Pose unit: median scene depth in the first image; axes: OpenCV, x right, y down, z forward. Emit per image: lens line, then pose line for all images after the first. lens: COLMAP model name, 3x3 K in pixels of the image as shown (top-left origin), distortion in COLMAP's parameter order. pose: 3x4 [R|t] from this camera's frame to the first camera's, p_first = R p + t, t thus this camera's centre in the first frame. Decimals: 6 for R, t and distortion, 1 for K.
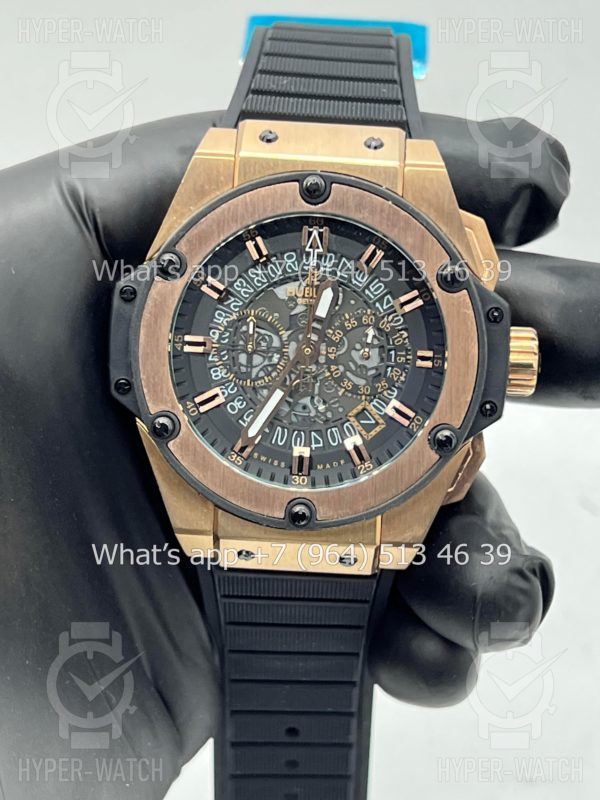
lens RADIAL K [[1843.8, 0, 281.4], [0, 1843.8, 387.2], [0, 0, 1]] dist [0.182418, 0.000000]
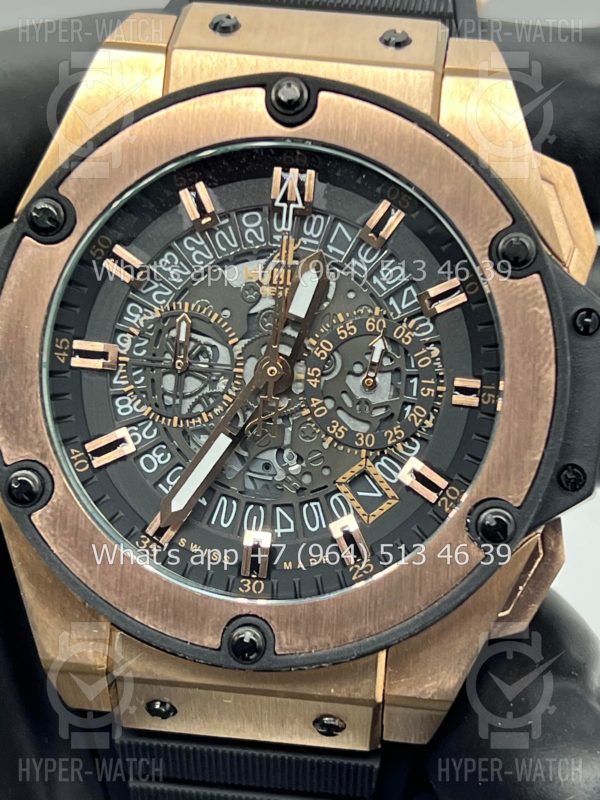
lens RADIAL K [[1843.8, 0, 299.2], [0, 1843.8, 398.2], [0, 0, 1]] dist [0.182418, 0.000000]
pose [[0.998354, 0.035417, -0.045112, 0.050133], [-0.038834, 0.996255, -0.077255, 0.035308], [0.042207, 0.078880, 0.995990, 0.396015]]
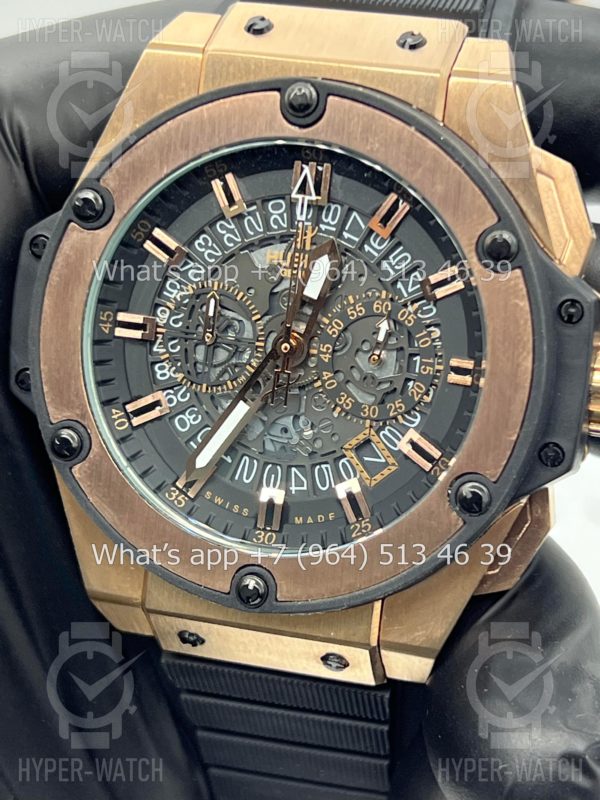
lens RADIAL K [[1843.8, 0, 295.5], [0, 1843.8, 399.4], [0, 0, 1]] dist [0.182418, 0.000000]
pose [[0.973762, 0.074948, -0.214874, 0.161859], [-0.073005, 0.997187, 0.016975, -0.012269], [0.215542, -0.000843, 0.976494, 0.342983]]
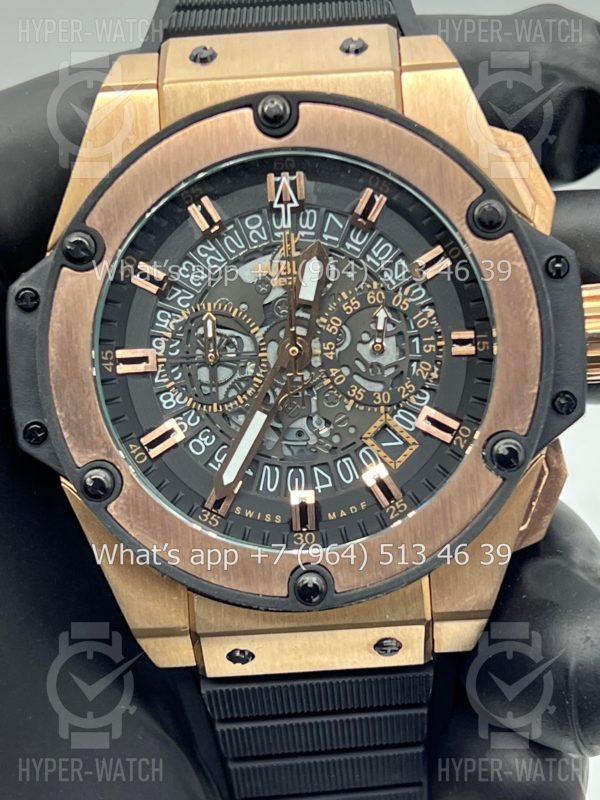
lens RADIAL K [[1843.8, 0, 285.7], [0, 1843.8, 393.7], [0, 0, 1]] dist [0.182418, 0.000000]
pose [[0.993054, -0.117428, -0.007391, 0.014296], [0.116872, 0.991711, -0.053389, 0.032711], [0.013599, 0.052154, 0.998546, 0.306574]]
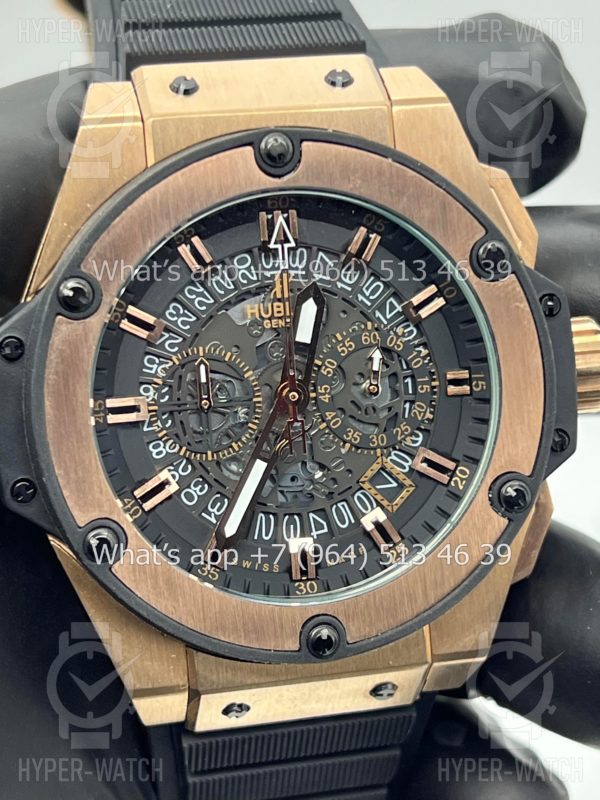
lens RADIAL K [[1843.8, 0, 297.3], [0, 1843.8, 414.9], [0, 0, 1]] dist [0.182418, 0.000000]
pose [[0.966854, -0.147088, 0.208708, -0.124606], [0.146313, 0.989051, 0.019234, -0.025321], [-0.209252, 0.011940, 0.977789, 0.340696]]
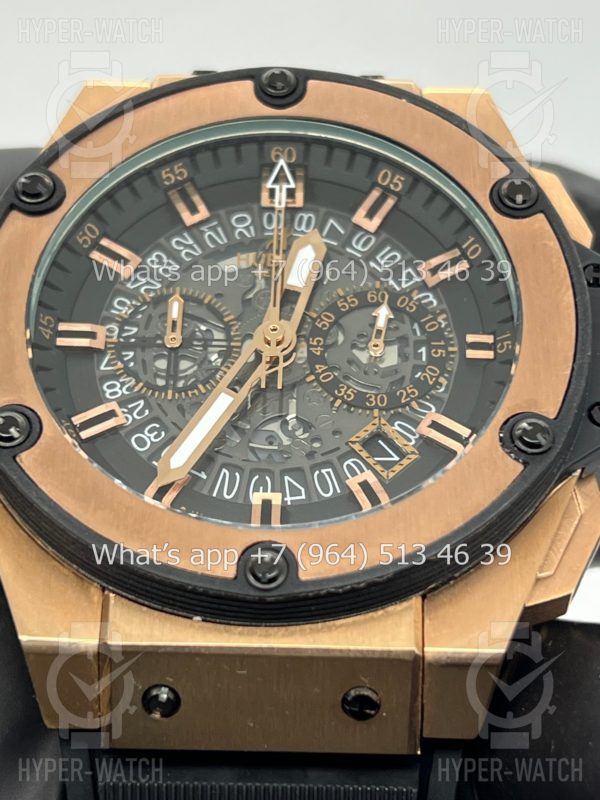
lens RADIAL K [[1843.8, 0, 301.2], [0, 1843.8, 392.2], [0, 0, 1]] dist [0.182418, 0.000000]
pose [[0.999168, -0.010114, 0.039500, -0.000157], [0.030533, 0.827646, -0.560420, 0.313113], [-0.027024, 0.561160, 0.827266, 0.535402]]
